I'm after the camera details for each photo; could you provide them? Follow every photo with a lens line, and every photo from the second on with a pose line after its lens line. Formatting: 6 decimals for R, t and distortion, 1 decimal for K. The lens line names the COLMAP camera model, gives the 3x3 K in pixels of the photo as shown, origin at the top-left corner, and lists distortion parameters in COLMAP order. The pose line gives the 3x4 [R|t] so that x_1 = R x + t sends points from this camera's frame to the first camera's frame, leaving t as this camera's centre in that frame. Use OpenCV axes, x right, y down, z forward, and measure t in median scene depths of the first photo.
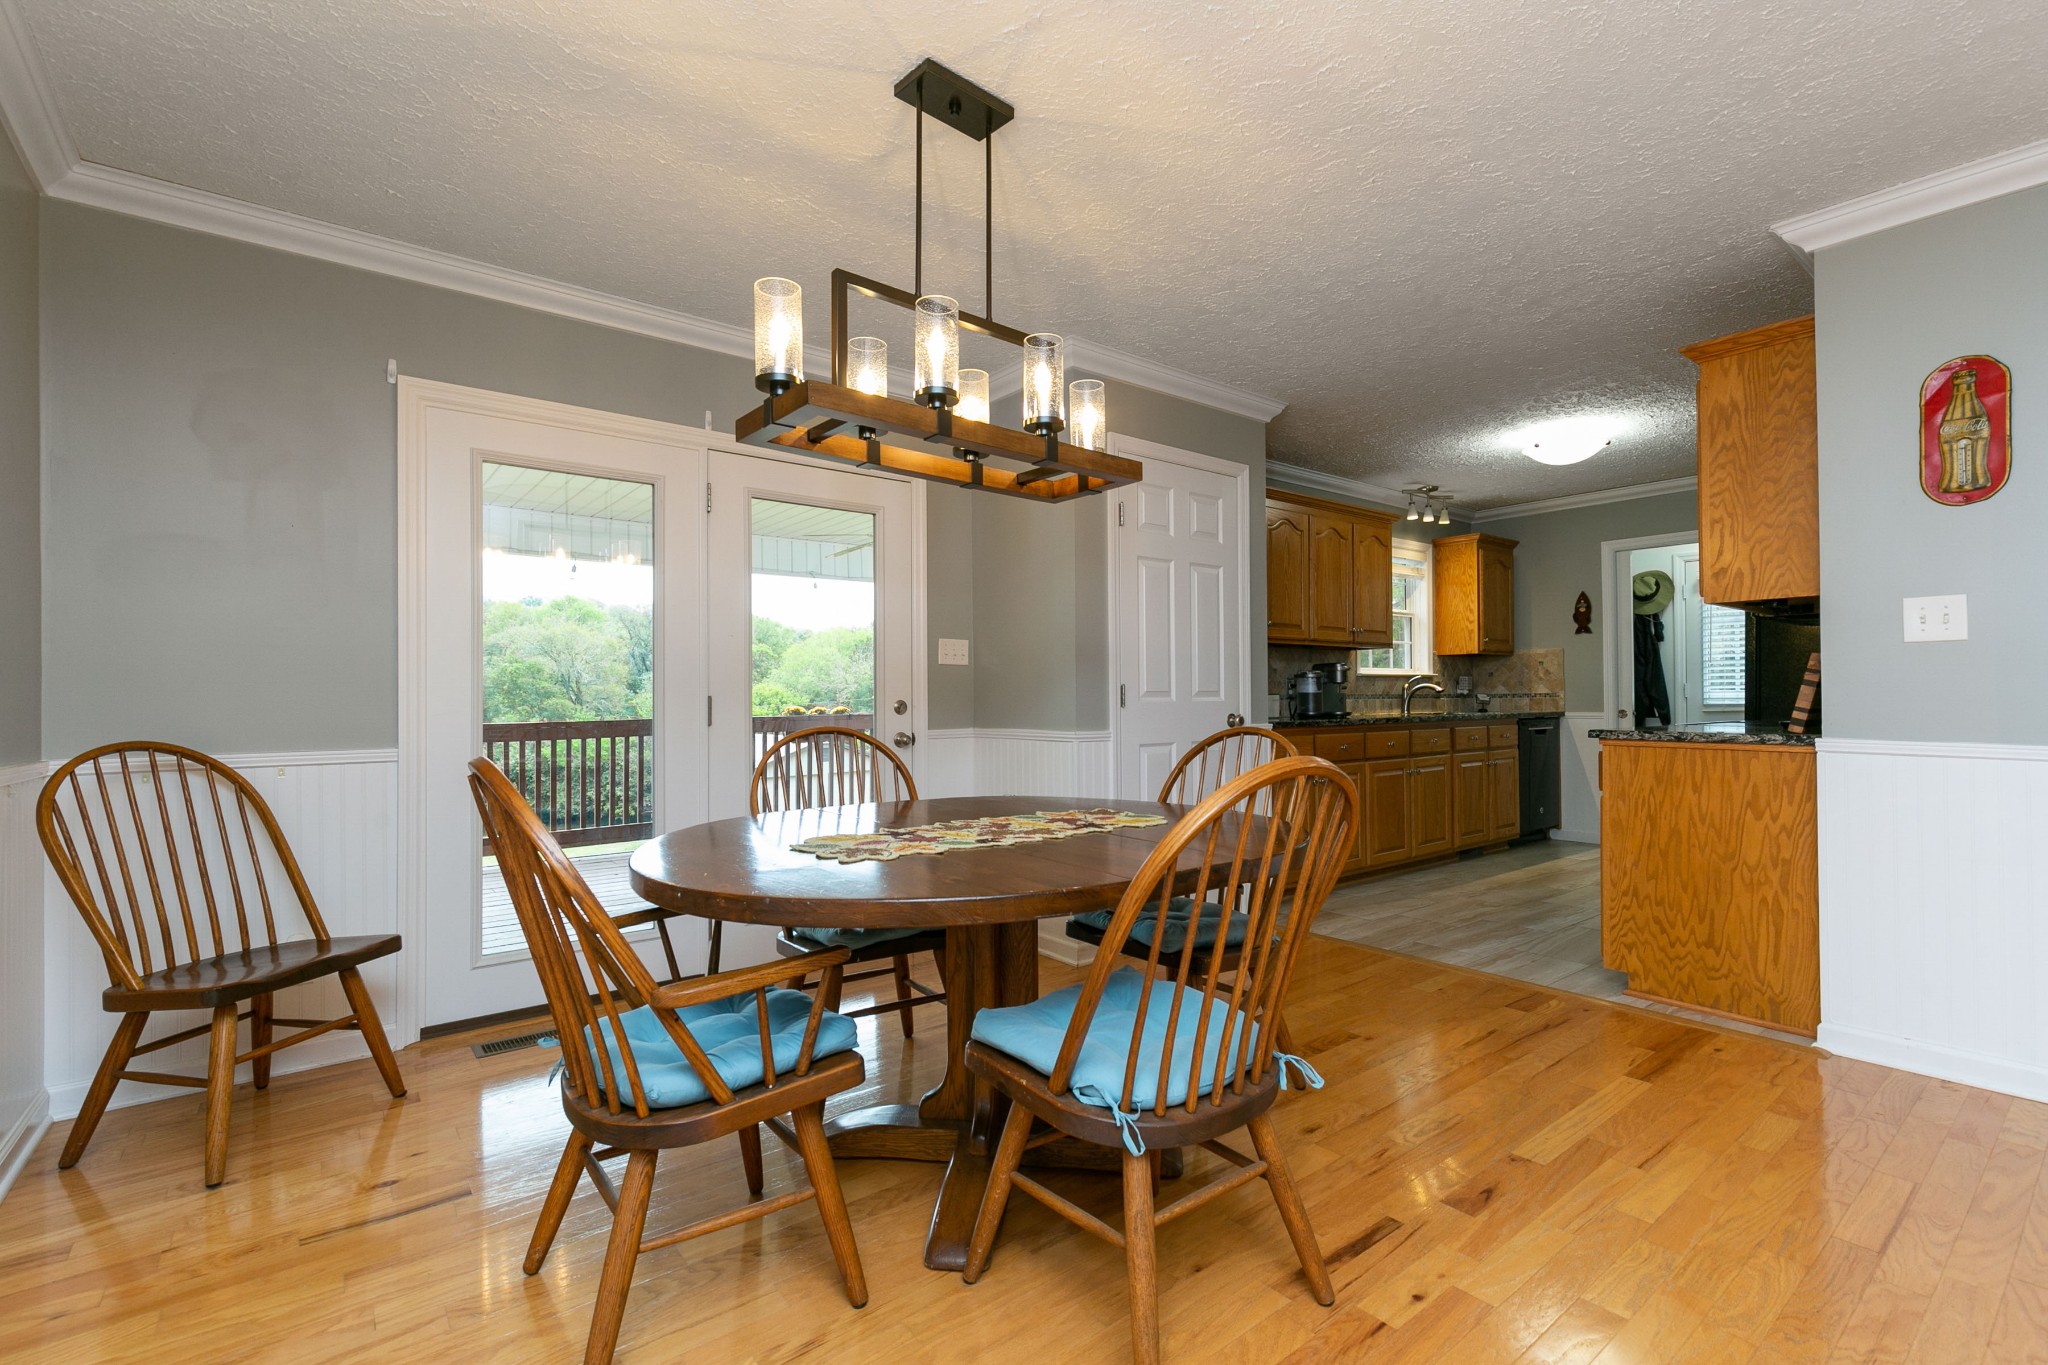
lens RADIAL K [[924.5, 0, 1024.4], [0, 924.5, 692.8], [0, 0, 1]] dist [0.003545, -0.000325]
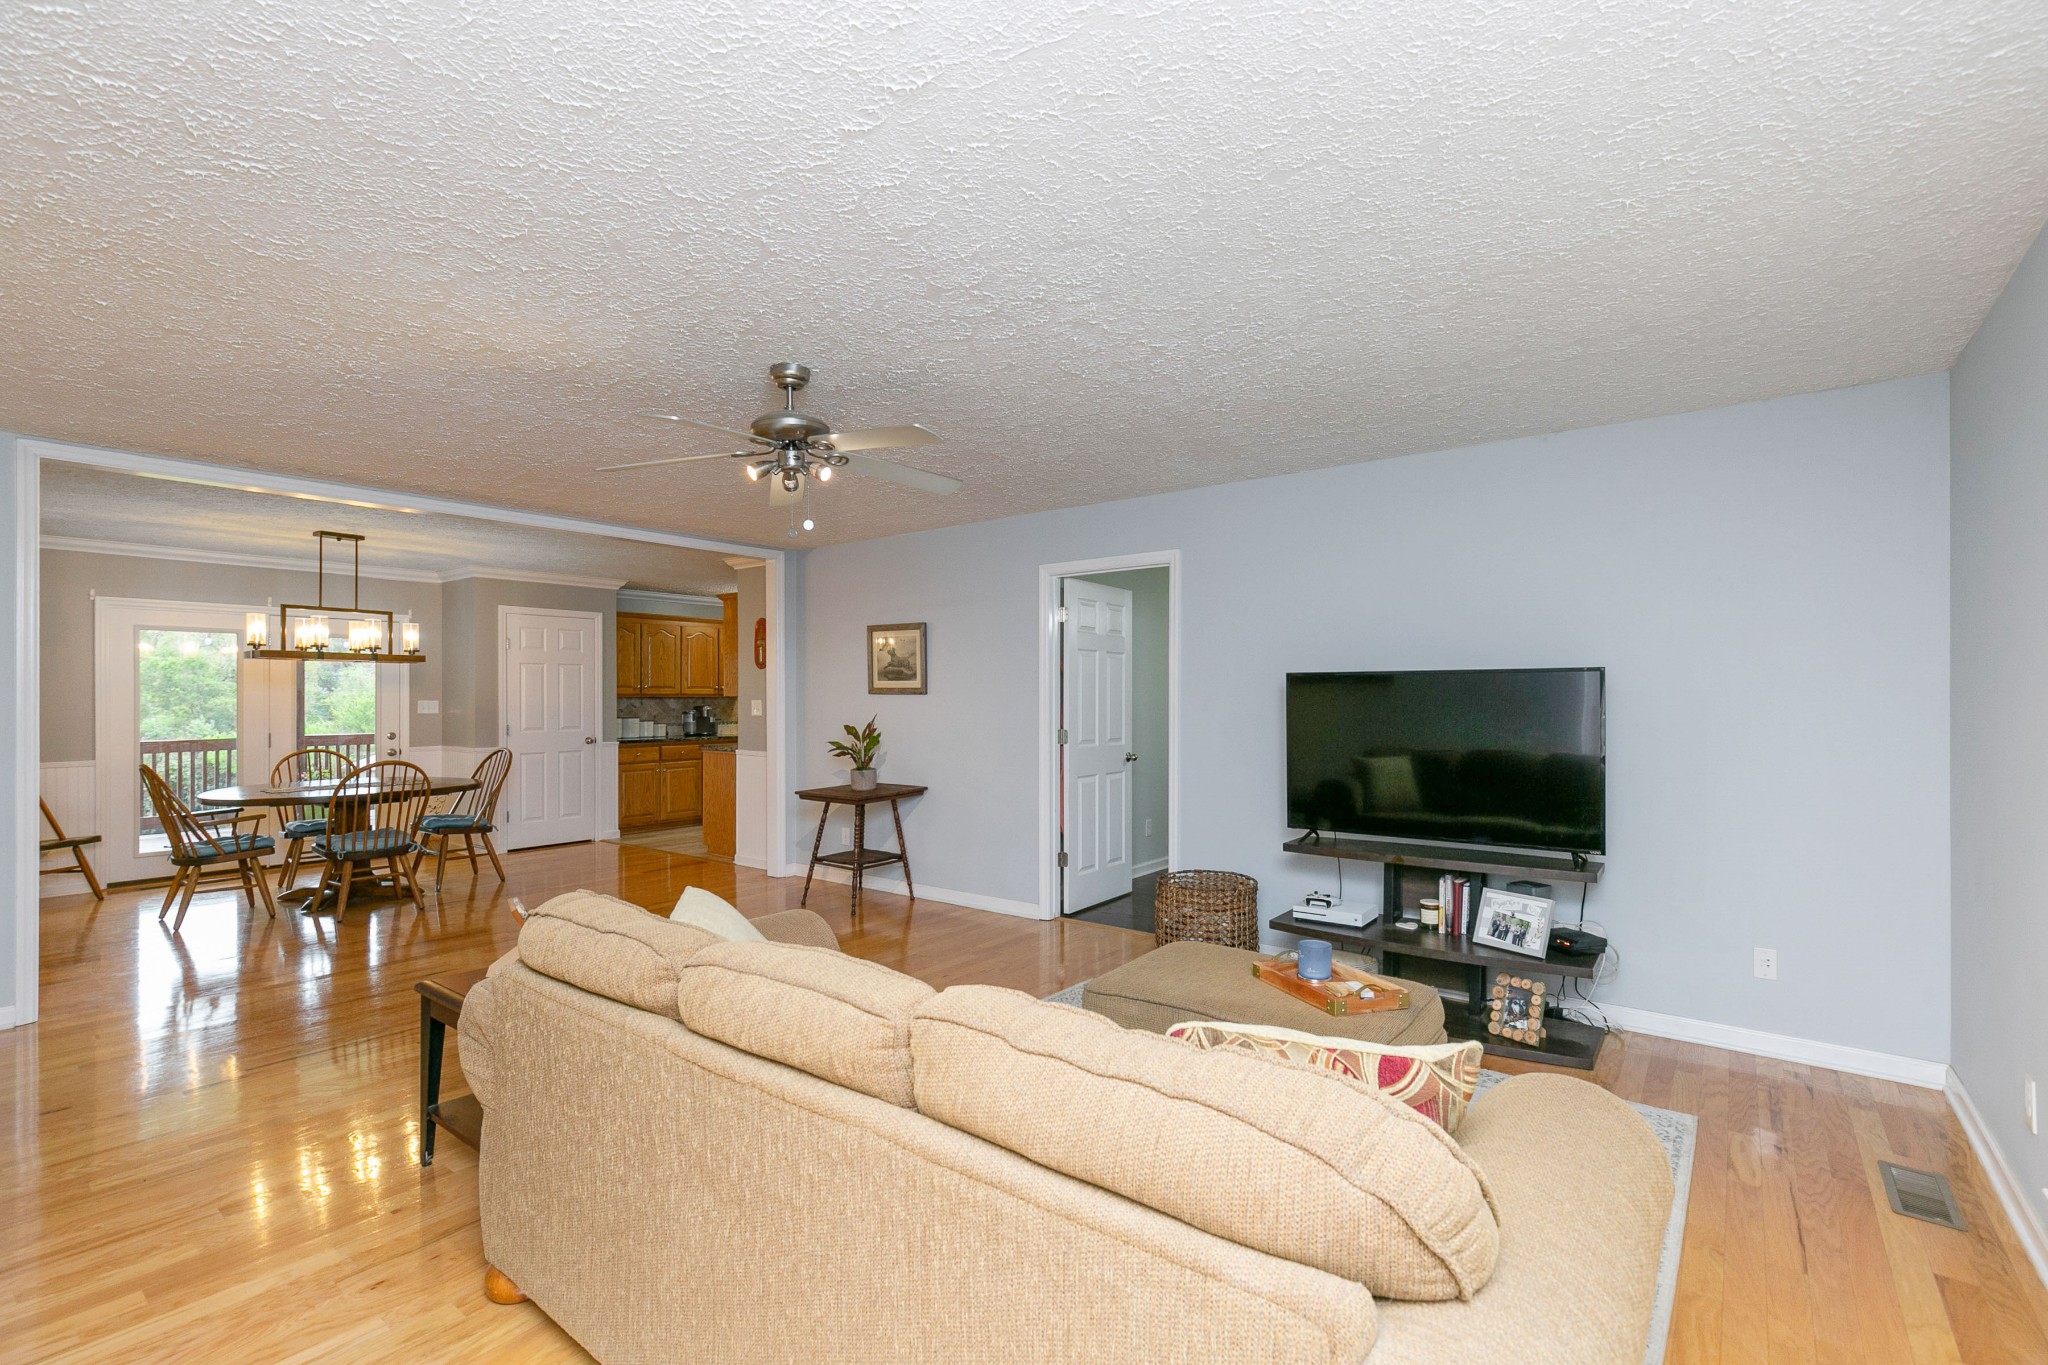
lens RADIAL K [[924.5, 0, 1037.8], [0, 924.5, 686.8], [0, 0, 1]] dist [0.003545, -0.000325]
pose [[0.969110, 0.004573, 0.246585, 1.513317], [-0.003726, 0.999985, -0.003903, -0.185872], [-0.246599, 0.002863, 0.969113, -2.677940]]
